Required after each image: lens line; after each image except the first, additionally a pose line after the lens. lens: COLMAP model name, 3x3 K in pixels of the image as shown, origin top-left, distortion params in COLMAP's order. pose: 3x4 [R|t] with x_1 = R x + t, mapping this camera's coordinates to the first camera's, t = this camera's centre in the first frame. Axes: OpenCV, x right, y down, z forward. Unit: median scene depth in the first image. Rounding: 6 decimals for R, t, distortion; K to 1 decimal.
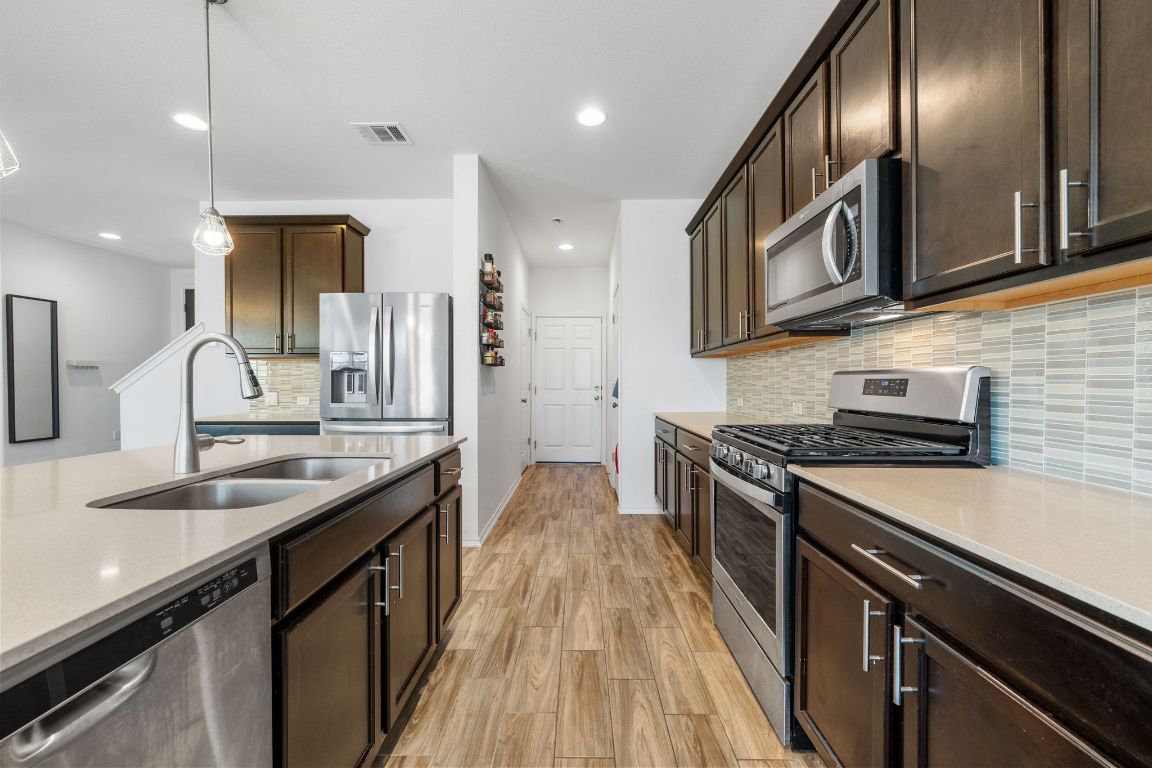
lens RADIAL K [[454.1, 0, 573.0], [0, 454.1, 387.0], [0, 0, 1]] dist [-0.001455, 0.001080]
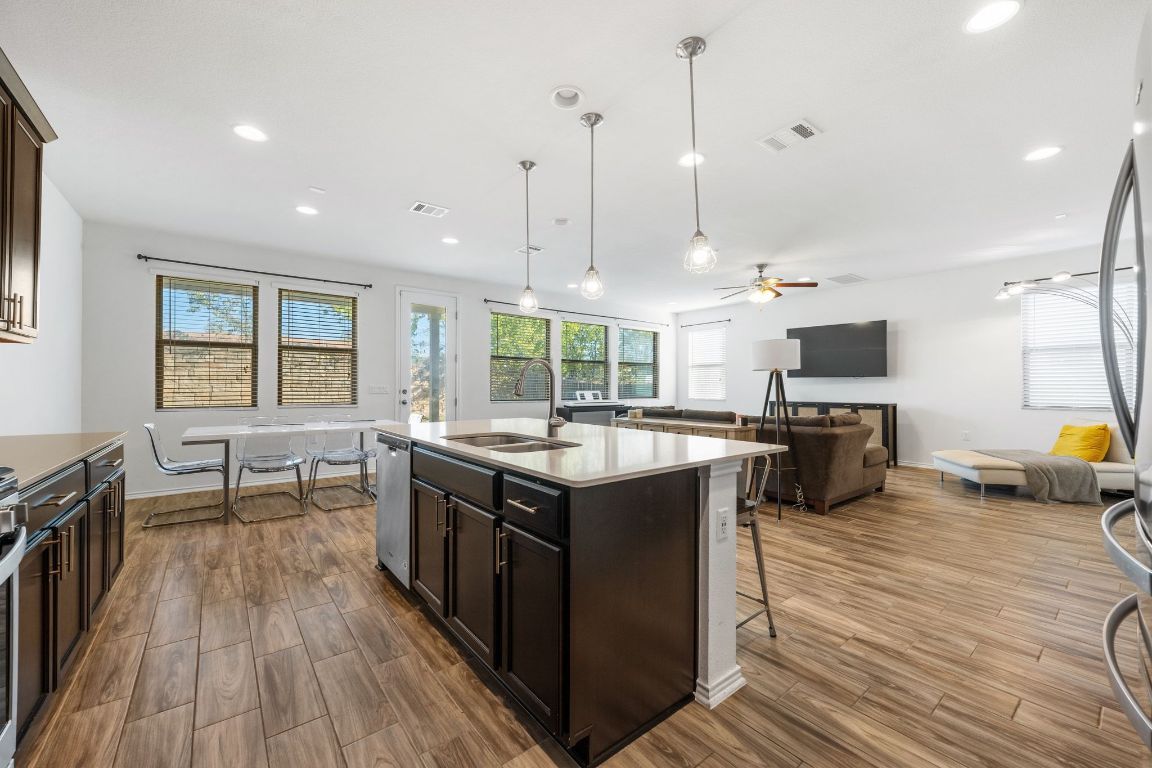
lens RADIAL K [[454.1, 0, 575.0], [0, 454.1, 385.3], [0, 0, 1]] dist [-0.001455, 0.001080]
pose [[-0.773828, -0.002393, -0.633391, 0.086509], [-0.005707, 0.999979, 0.003195, -0.008789], [0.633370, 0.006087, -0.773825, 0.957438]]
